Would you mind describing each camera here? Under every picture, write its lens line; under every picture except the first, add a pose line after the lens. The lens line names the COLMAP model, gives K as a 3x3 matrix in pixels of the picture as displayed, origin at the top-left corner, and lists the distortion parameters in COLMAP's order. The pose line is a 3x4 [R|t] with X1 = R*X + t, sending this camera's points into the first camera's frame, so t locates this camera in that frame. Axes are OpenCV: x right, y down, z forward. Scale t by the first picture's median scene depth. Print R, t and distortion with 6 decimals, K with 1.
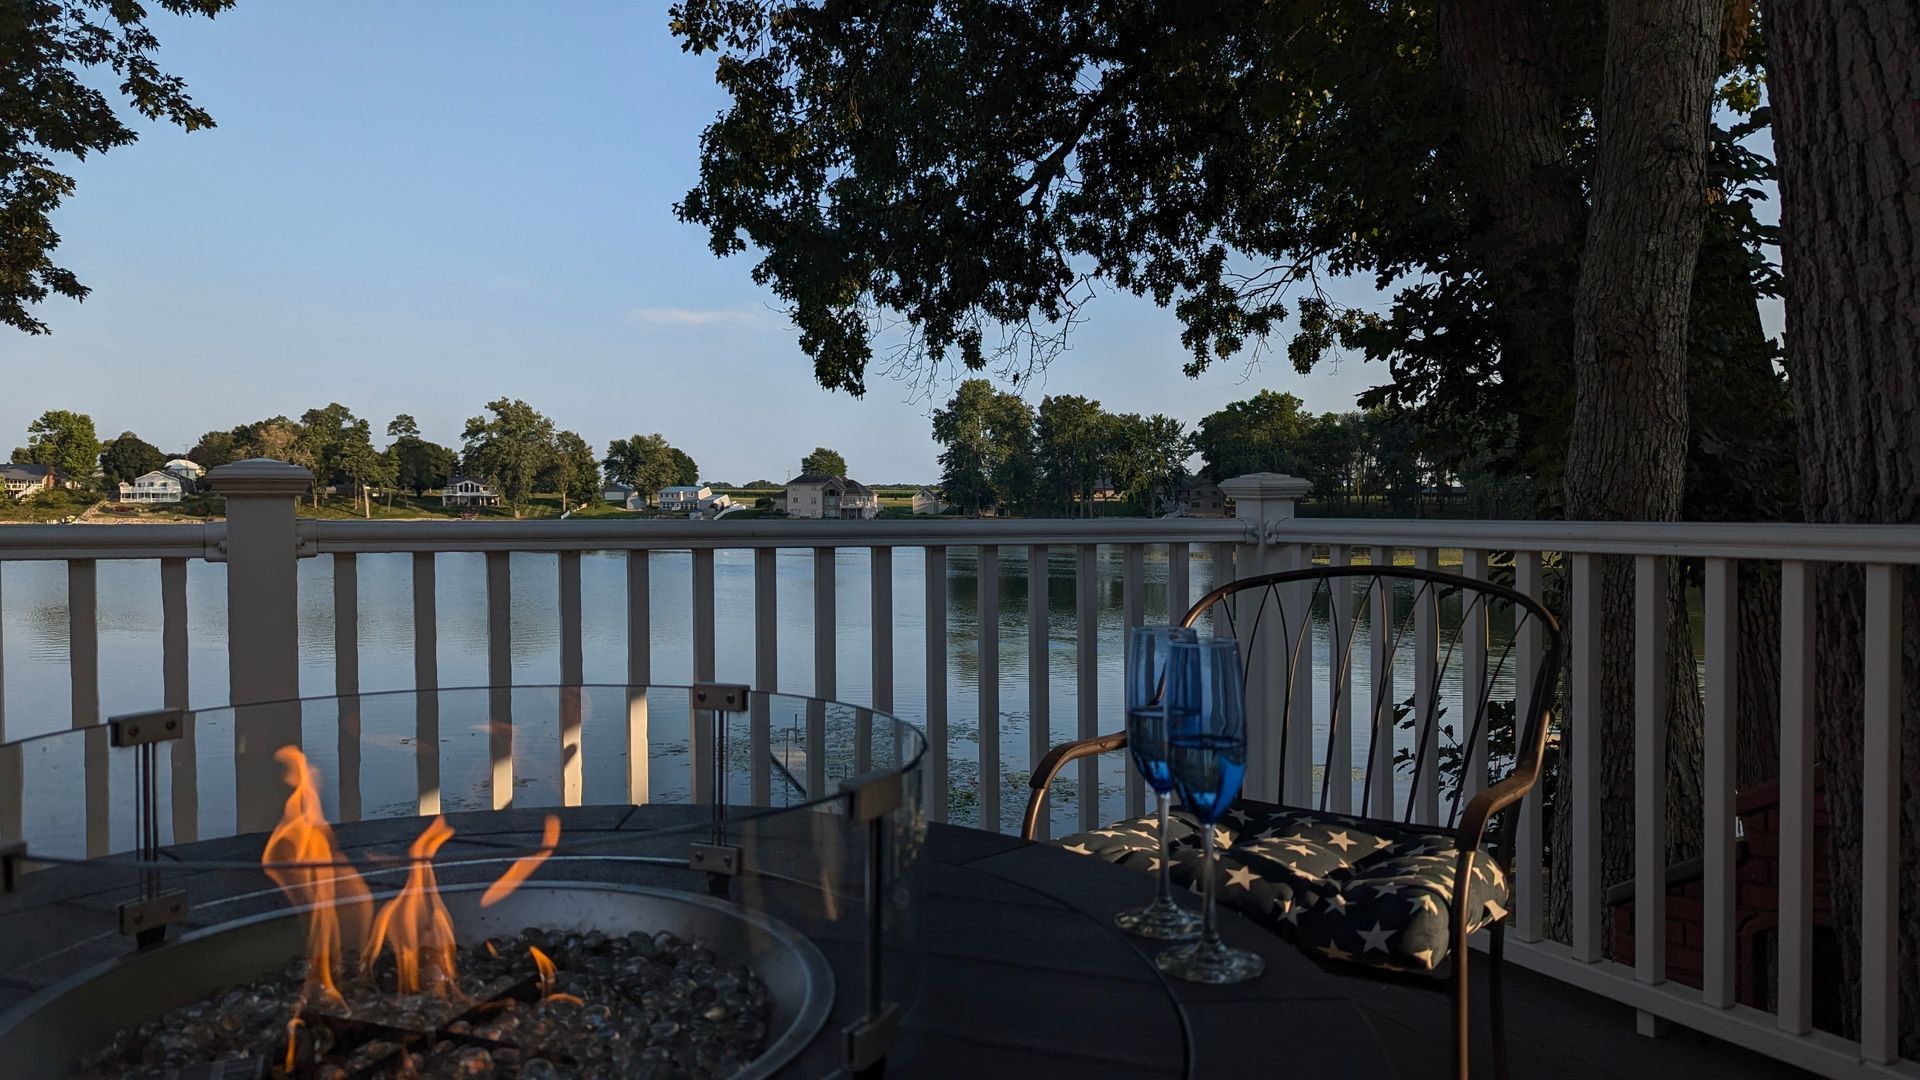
lens RADIAL K [[1371.8, 0, 960.2], [0, 1371.8, 533.5], [0, 0, 1]] dist [0.090849, -0.105383]
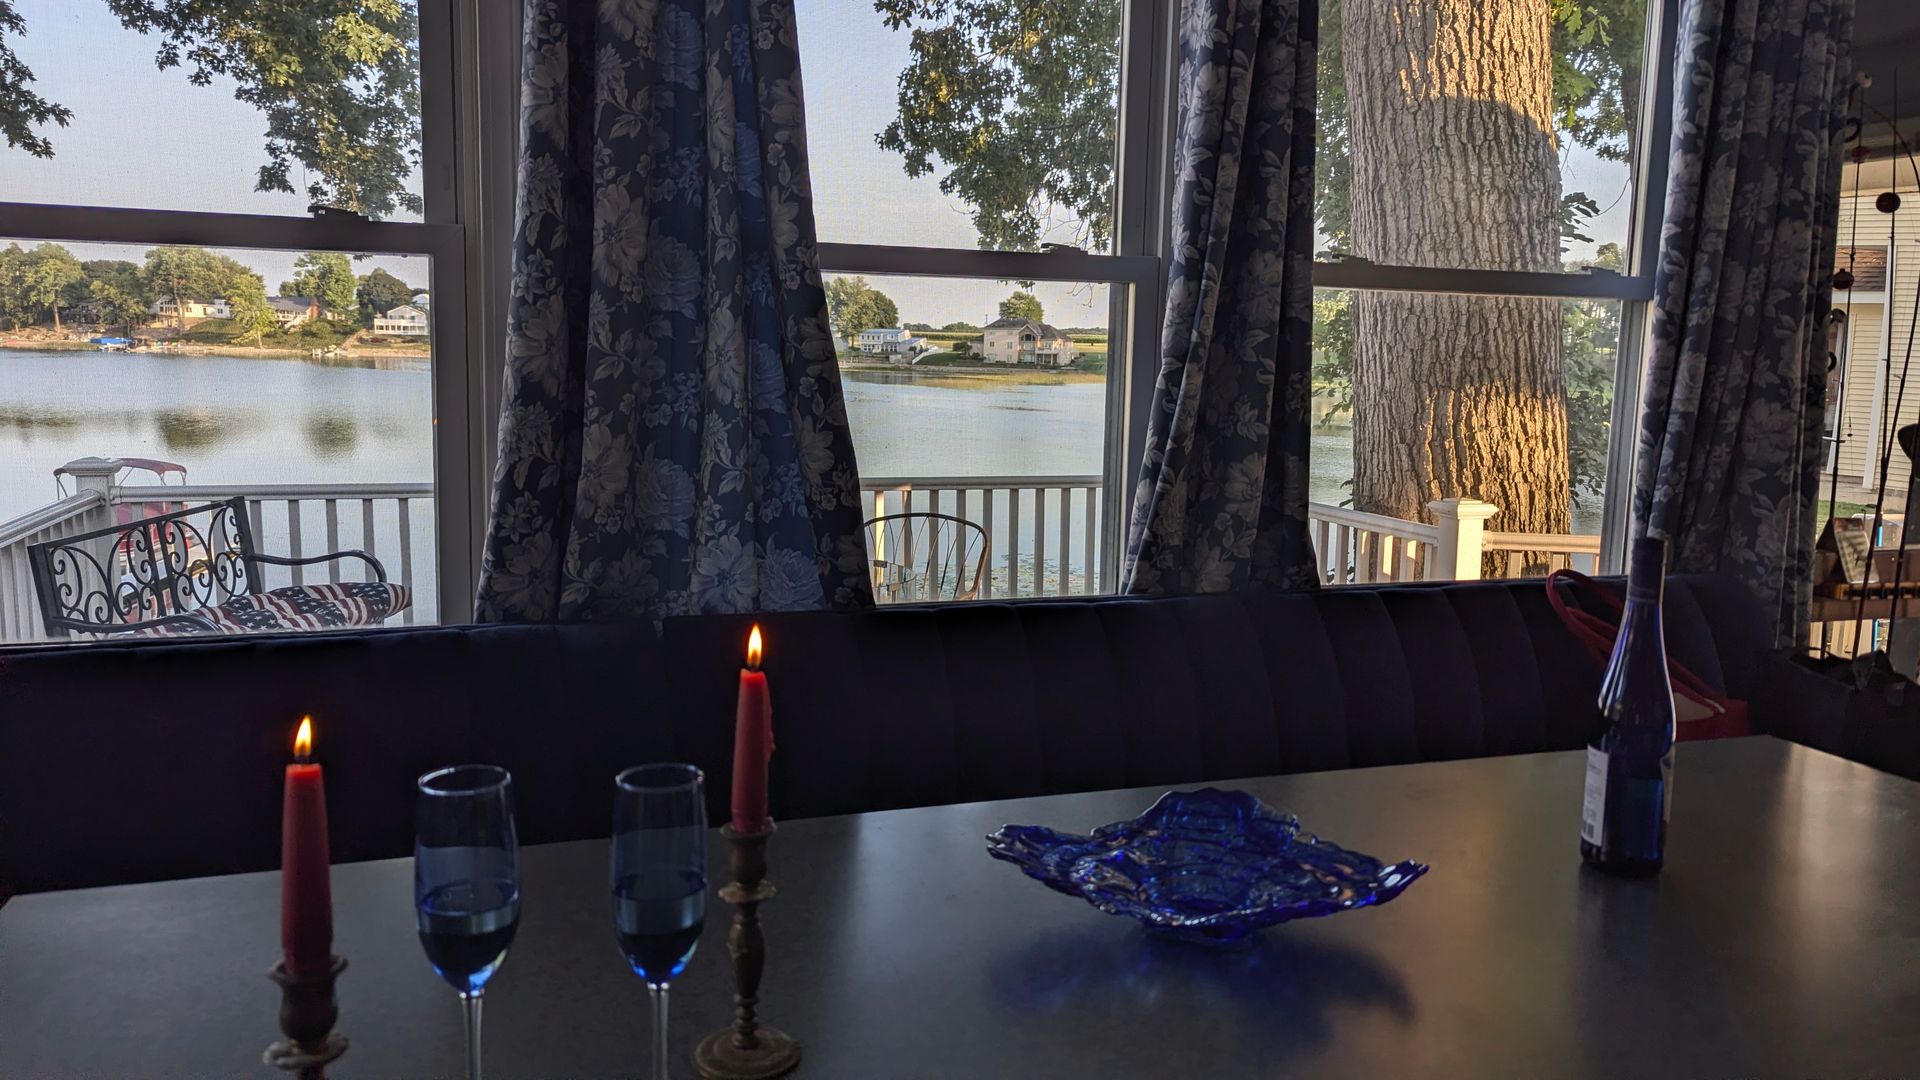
lens RADIAL K [[1378.2, 0, 969.4], [0, 1378.2, 515.2], [0, 0, 1]] dist [0.062446, -0.048939]
pose [[0.990441, 0.034330, -0.133598, 0.034177], [-0.020732, 0.994582, 0.101870, -0.023730], [0.136371, -0.098127, 0.985786, -0.155654]]
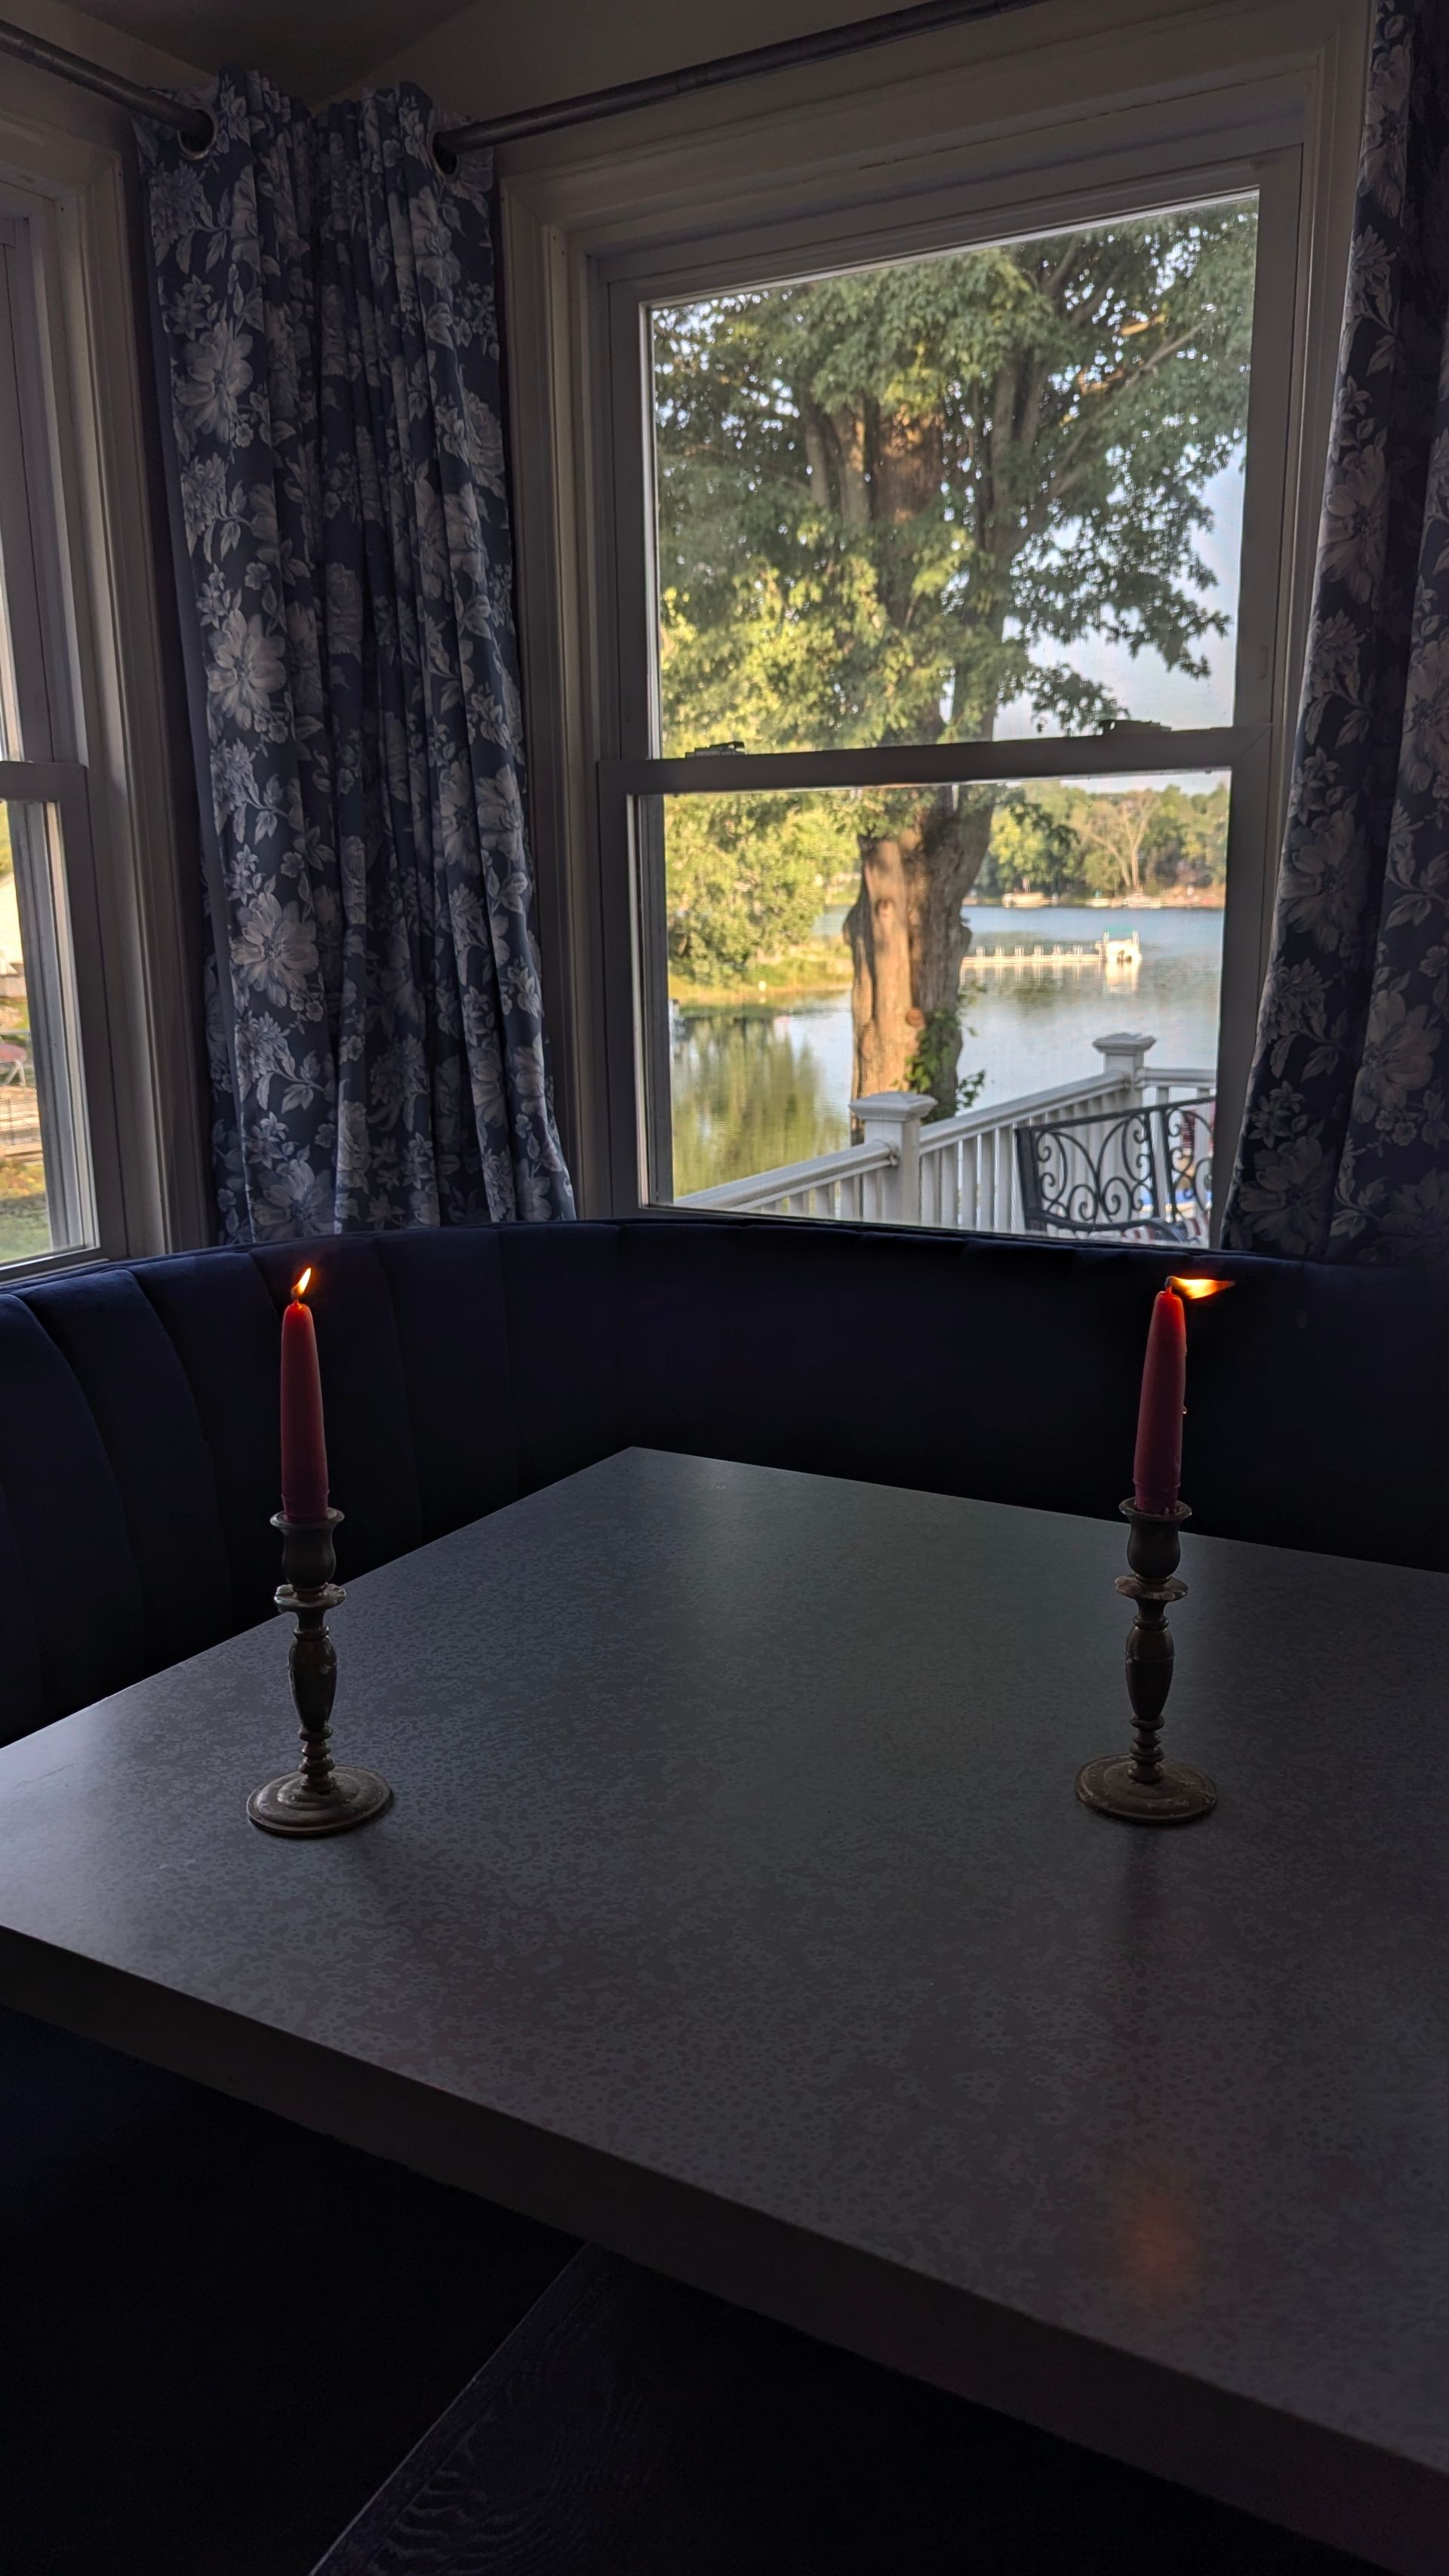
lens RADIAL K [[1868.9, 0, 724.5], [0, 1868.9, 1288.0], [0, 0, 1]] dist [0.055752, -0.048100]
pose [[0.555900, 0.161031, -0.815503, 0.054990], [0.002814, 0.980686, 0.195567, -0.023583], [0.831245, -0.111010, 0.544710, -0.144308]]
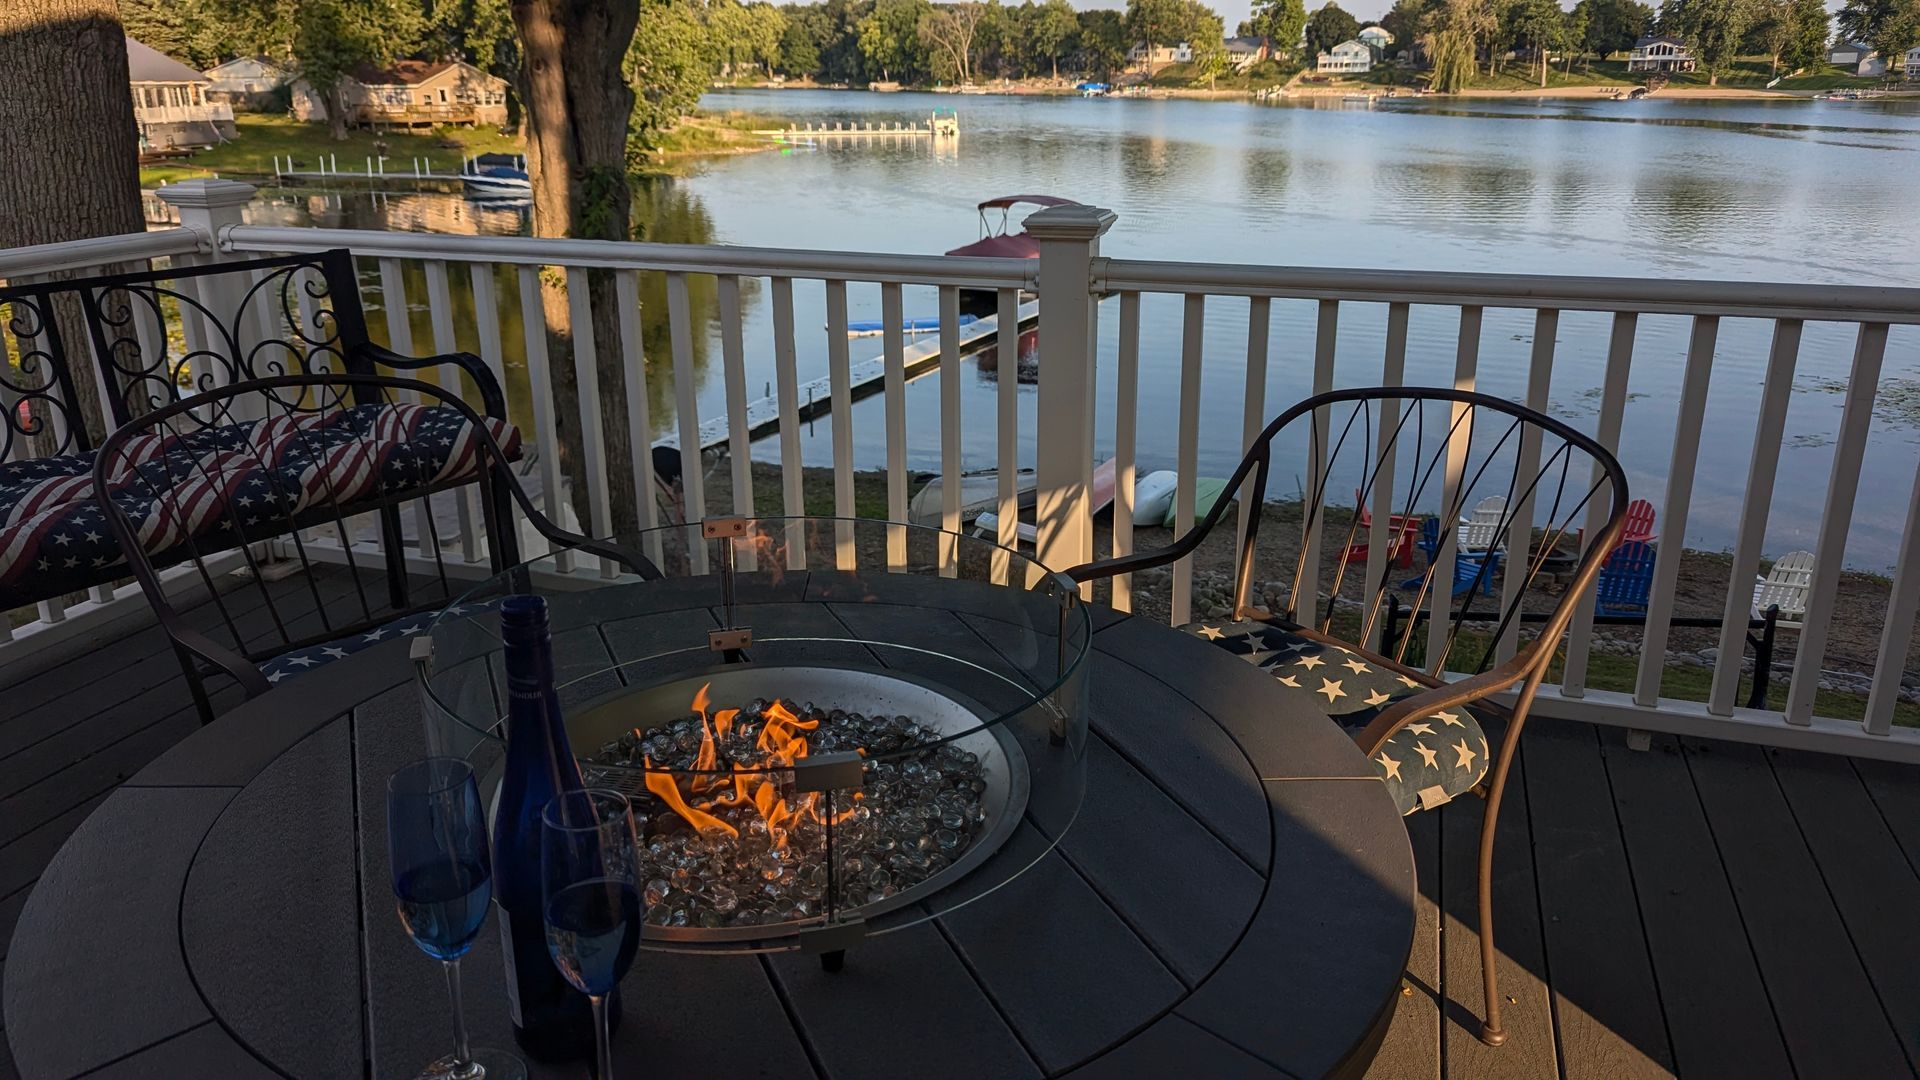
lens RADIAL K [[1393.1, 0, 949.1], [0, 1393.1, 529.5], [0, 0, 1]] dist [0.055752, -0.048100]
pose [[0.705396, 0.215868, -0.675142, 0.032012], [-0.010666, 0.955622, 0.294403, -0.015921], [0.708733, -0.200469, 0.676395, 0.009608]]
